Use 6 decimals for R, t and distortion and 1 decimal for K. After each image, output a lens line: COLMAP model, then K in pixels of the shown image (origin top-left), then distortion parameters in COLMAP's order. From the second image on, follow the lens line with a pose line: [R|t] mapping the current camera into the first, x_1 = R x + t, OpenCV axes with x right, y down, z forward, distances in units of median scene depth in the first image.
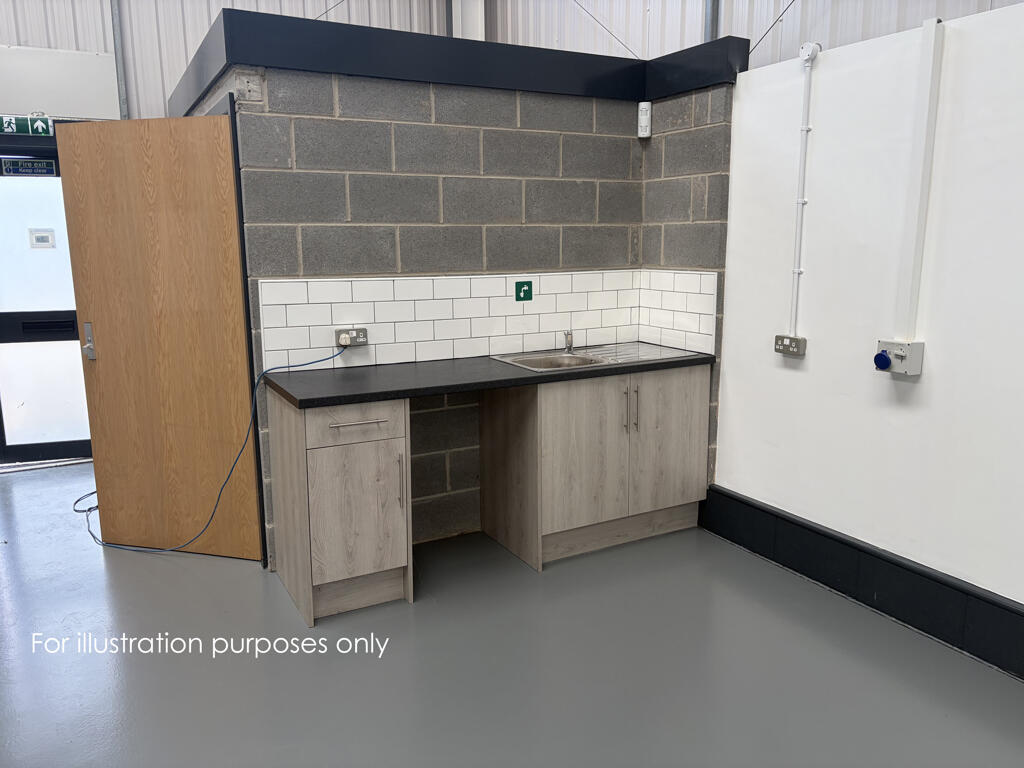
lens RADIAL K [[780.9, 0, 511.7], [0, 780.9, 385.3], [0, 0, 1]] dist [-0.068050, -0.002072]
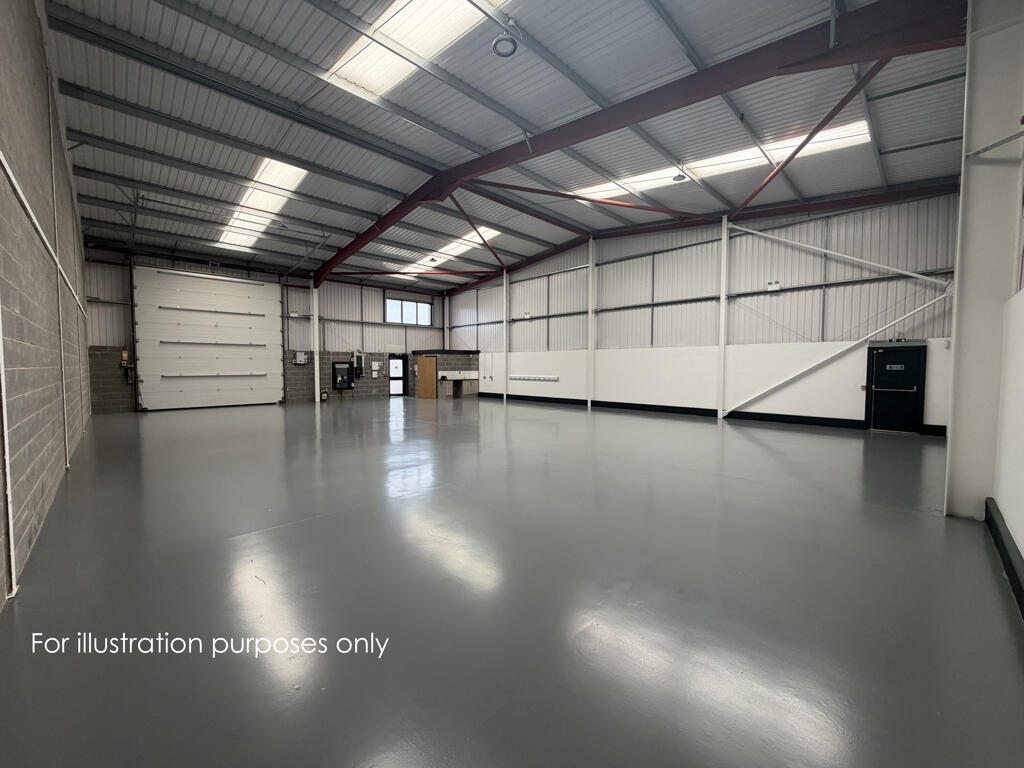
lens RADIAL K [[408.8, 0, 517.1], [0, 408.8, 379.6], [0, 0, 1]] dist [0.017963, -0.000342]
pose [[0.957781, -0.007359, 0.287405, -0.887273], [0.047398, 0.990035, -0.132606, 0.779956], [-0.283565, 0.140630, 0.948585, -4.695511]]
